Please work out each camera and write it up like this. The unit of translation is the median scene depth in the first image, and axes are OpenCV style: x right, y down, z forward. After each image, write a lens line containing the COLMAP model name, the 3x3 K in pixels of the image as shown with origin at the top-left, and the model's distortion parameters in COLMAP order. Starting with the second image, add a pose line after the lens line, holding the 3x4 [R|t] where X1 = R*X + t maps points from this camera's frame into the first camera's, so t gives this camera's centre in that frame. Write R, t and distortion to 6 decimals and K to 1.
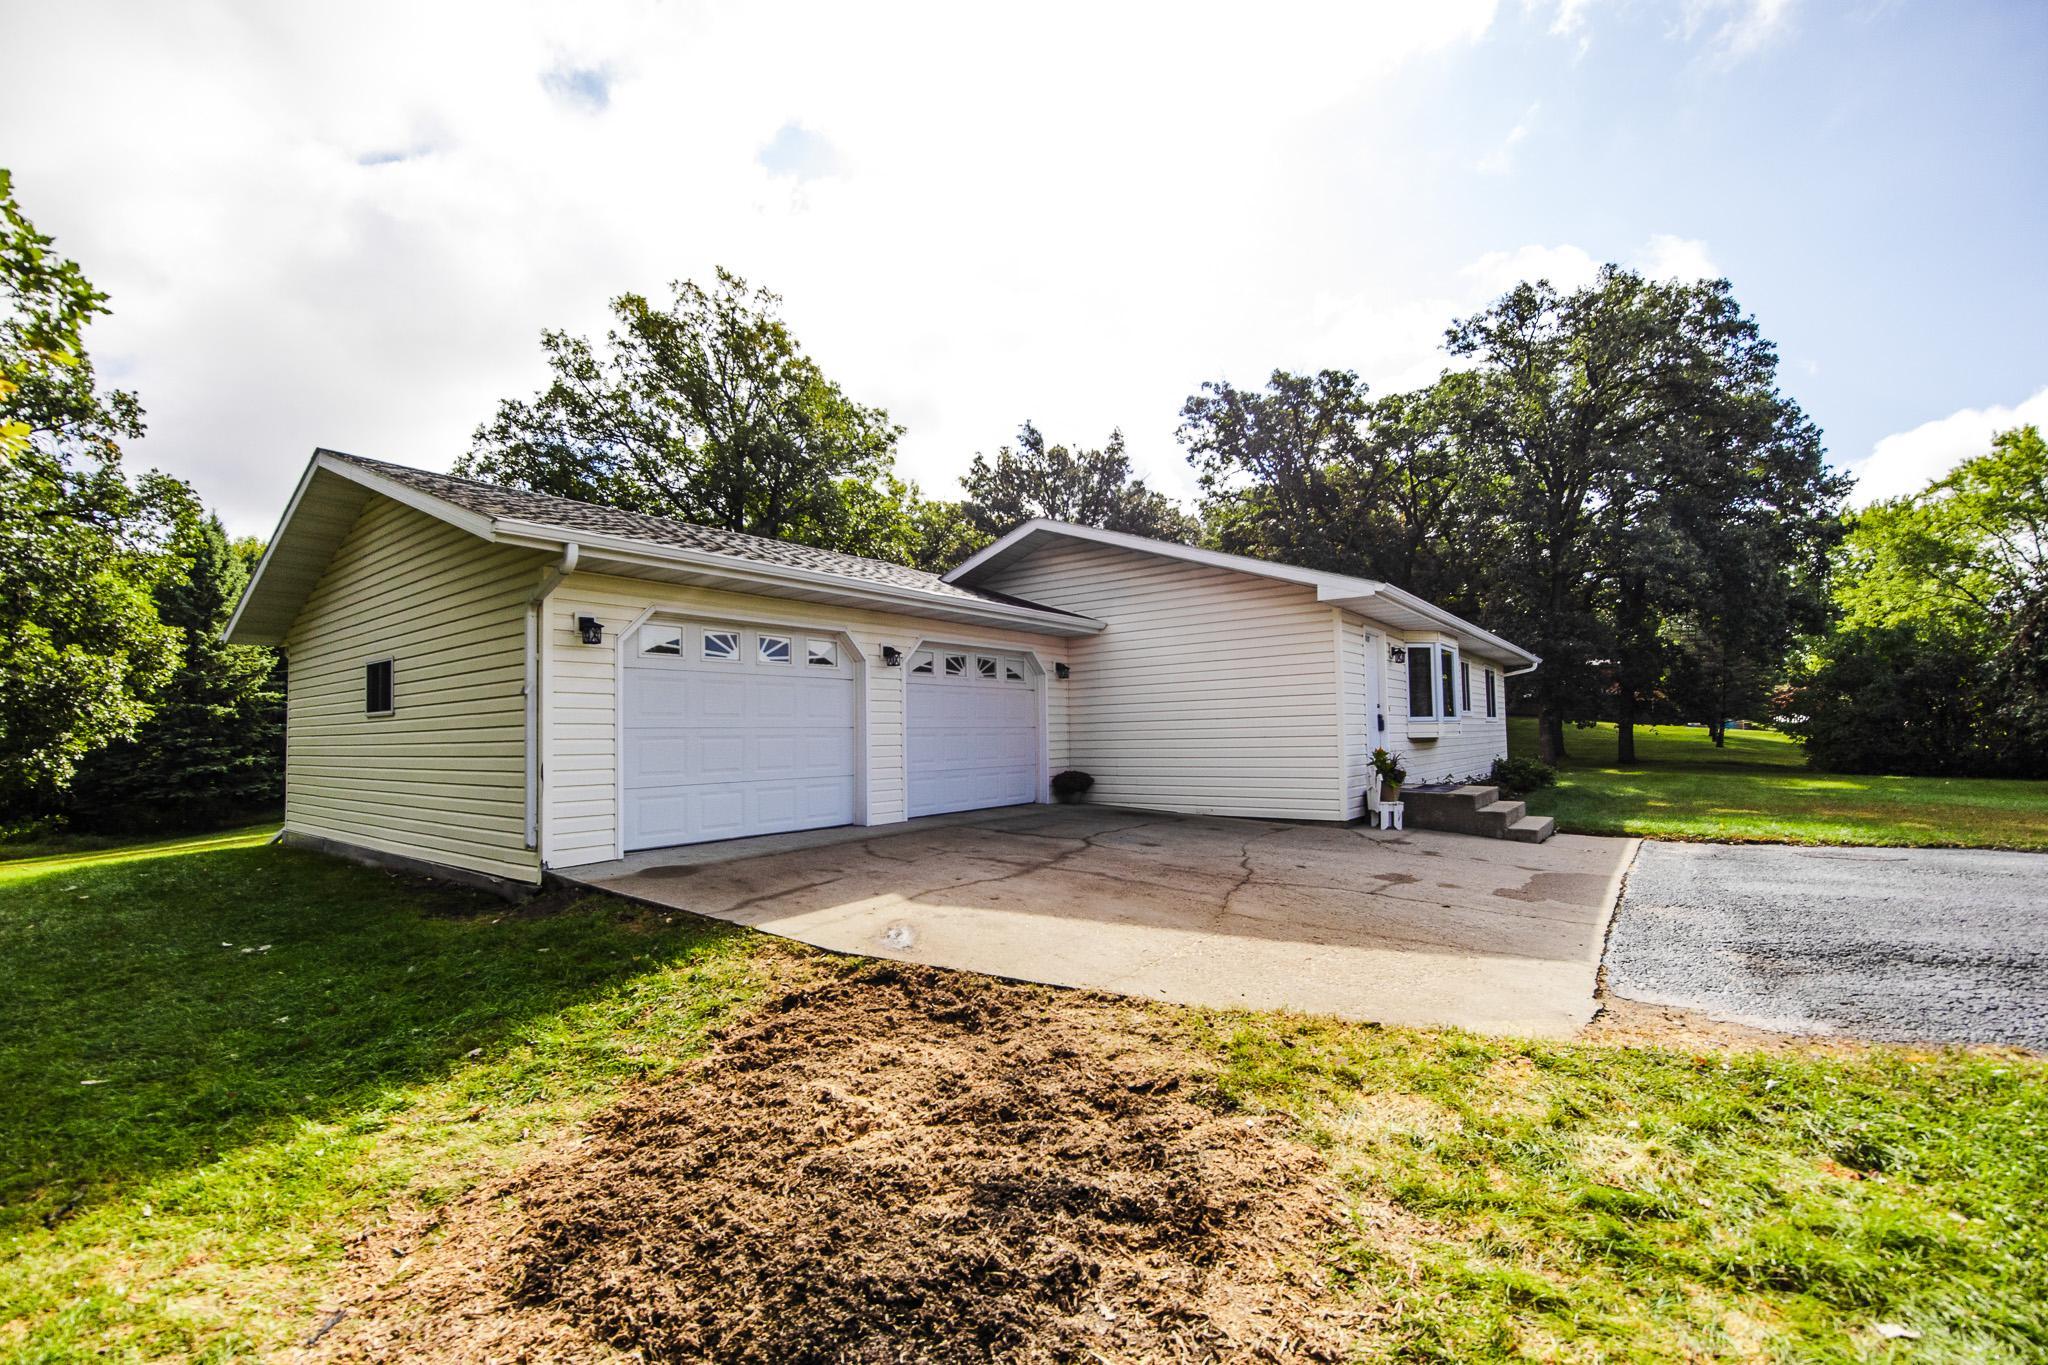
lens RADIAL K [[848.7, 0, 1037.1], [0, 848.7, 680.7], [0, 0, 1]] dist [-0.001181, -0.000263]
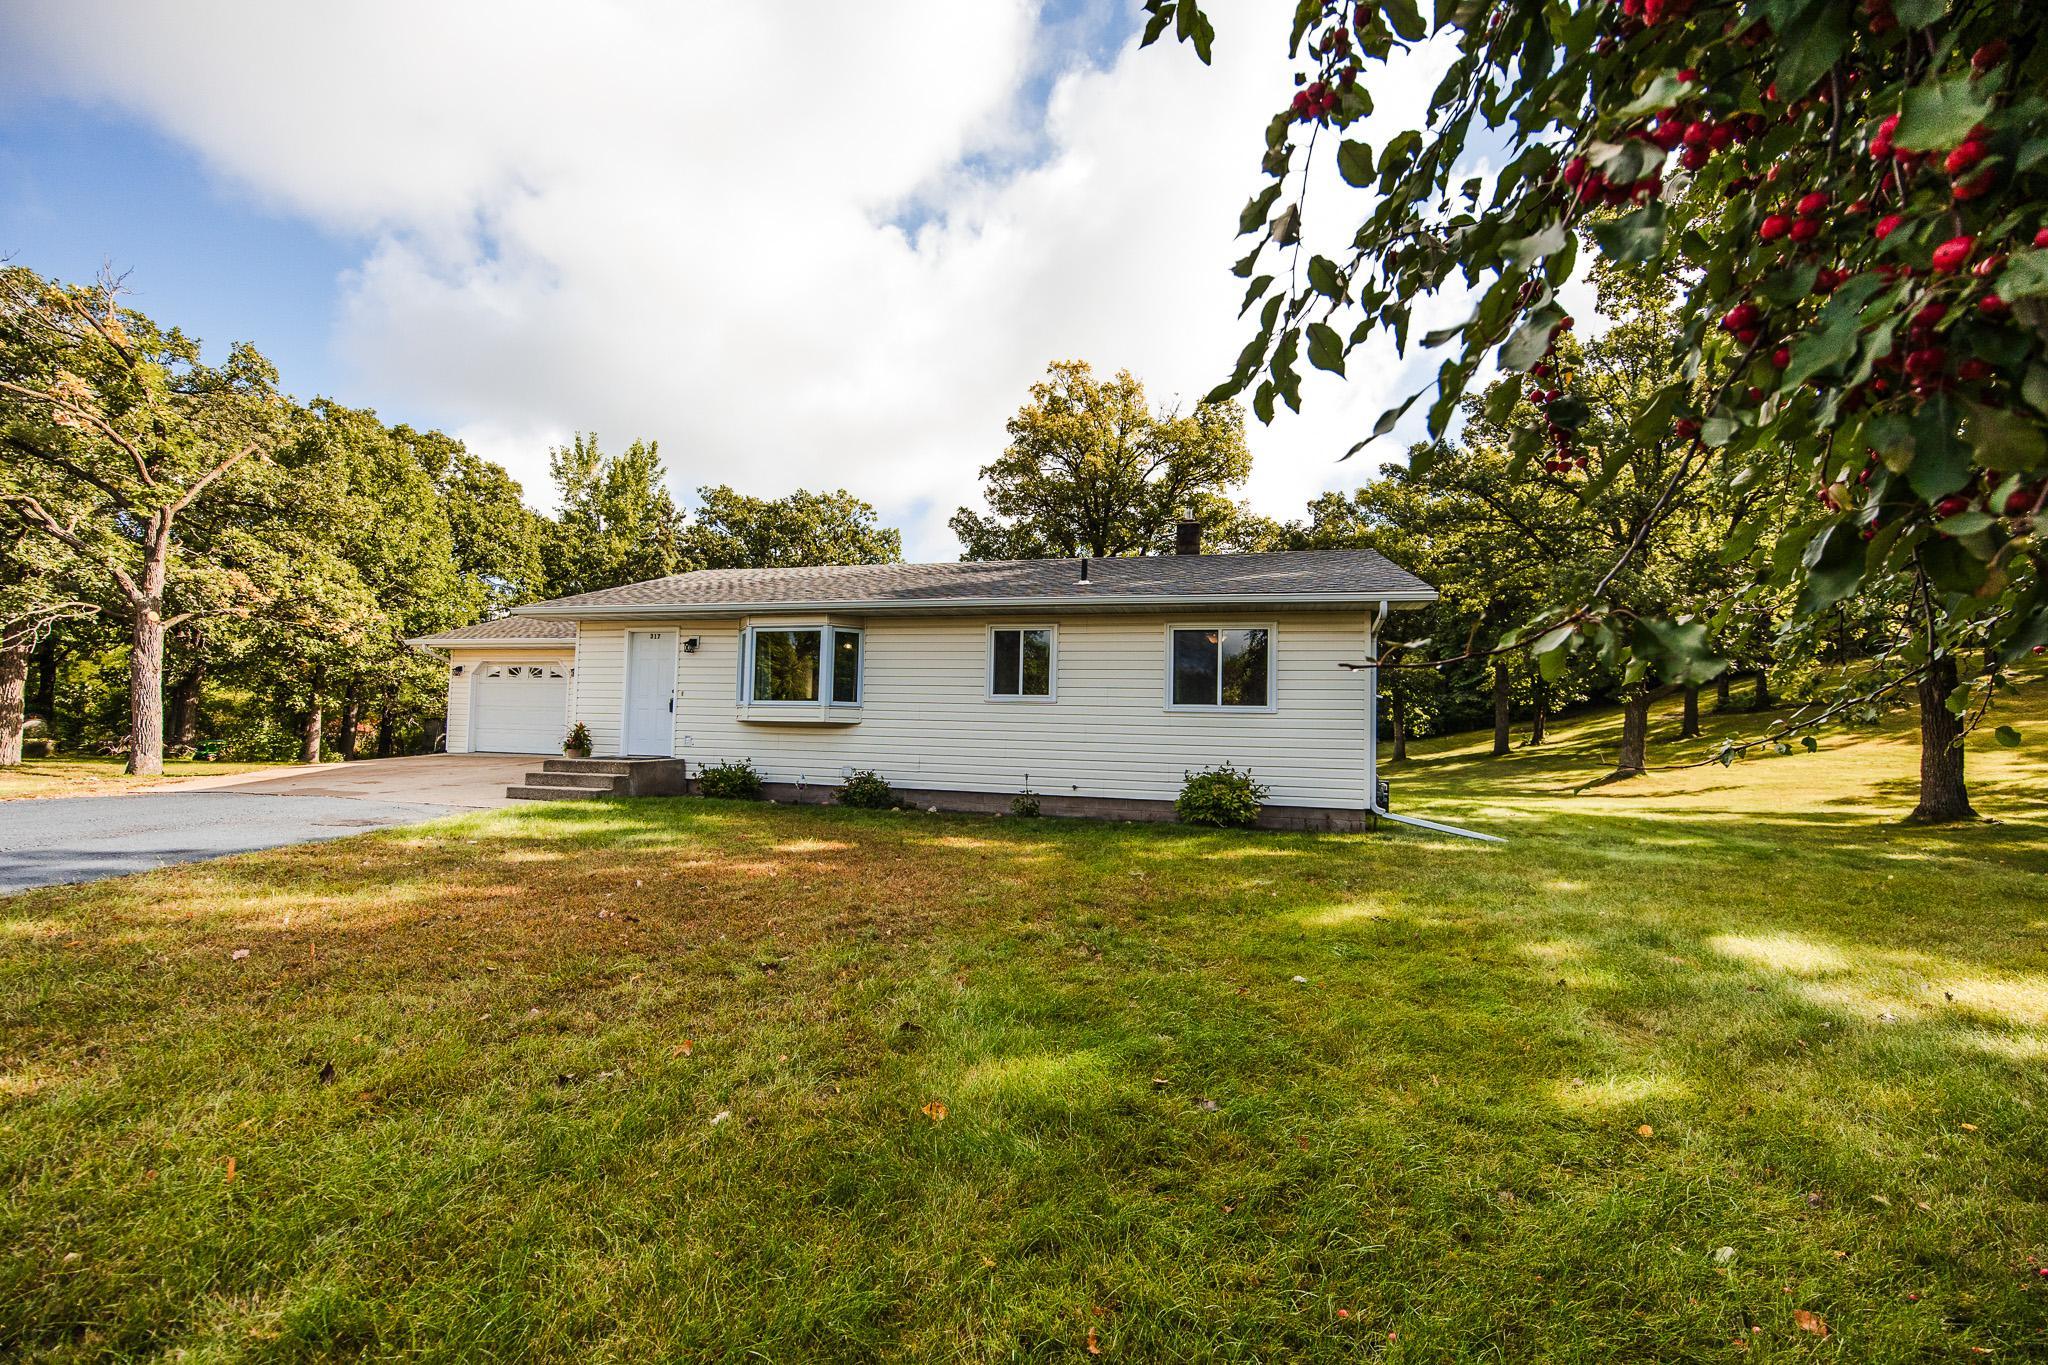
lens RADIAL K [[848.7, 0, 1037.1], [0, 848.7, 680.7], [0, 0, 1]] dist [-0.001181, -0.000263]
pose [[0.382513, -0.034293, -0.923314, 0.874151], [0.026980, 0.999299, -0.025938, 0.030810], [0.923556, -0.014990, 0.383170, 0.528576]]
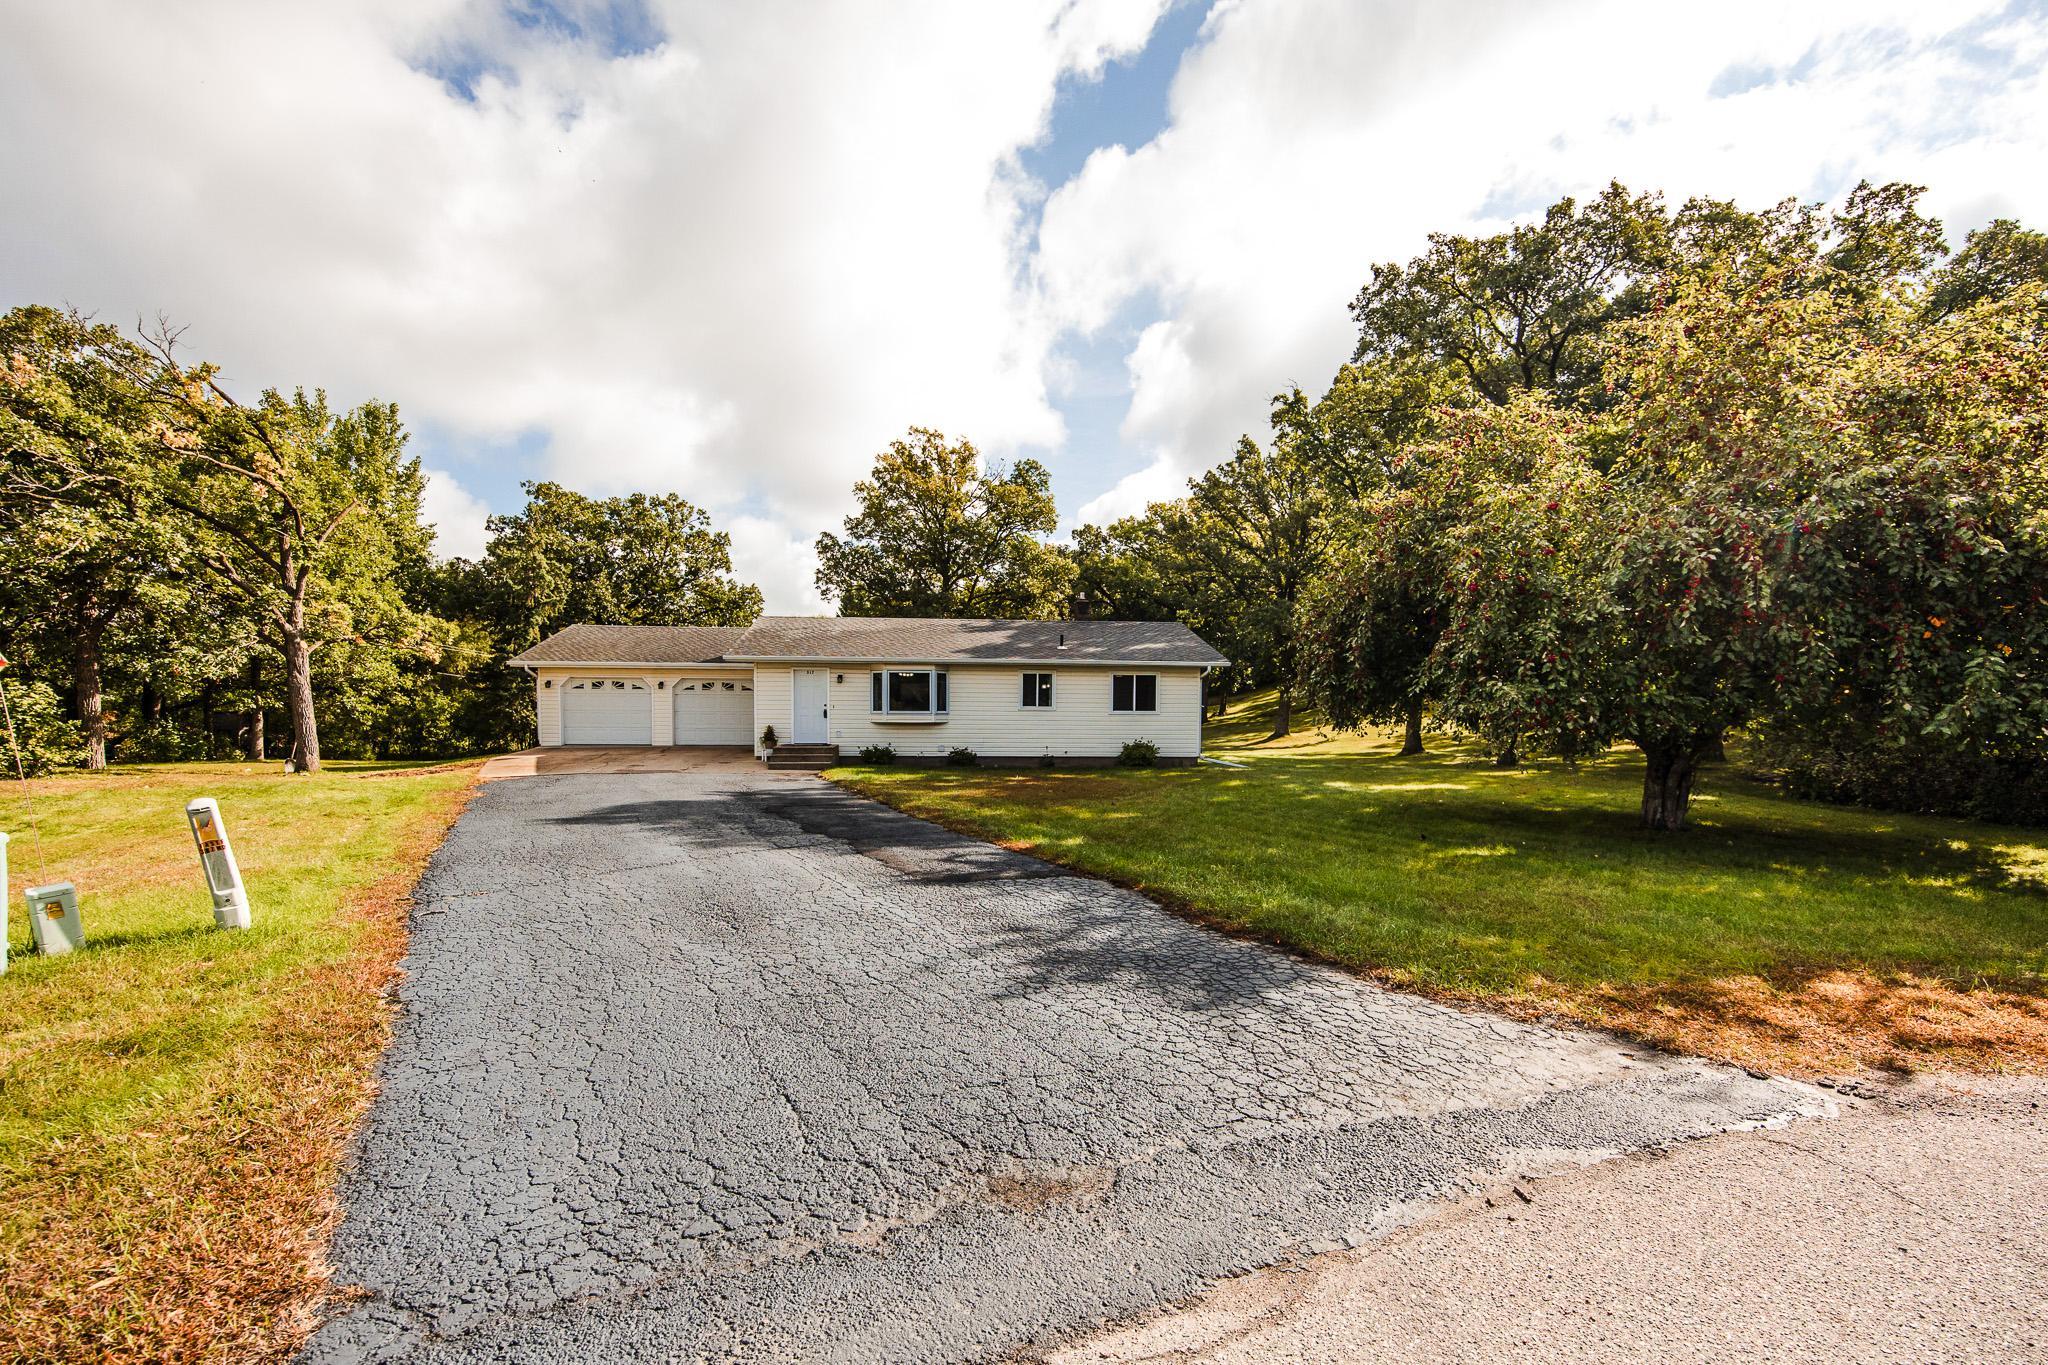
lens RADIAL K [[886.0, 0, 1043.0], [0, 886.0, 720.5], [0, 0, 1]] dist [-0.001677, -0.000292]
pose [[0.687393, 0.030986, -0.725624, 1.182117], [0.027150, 0.997295, 0.068307, -0.032949], [0.725778, -0.066655, 0.684692, -0.031212]]
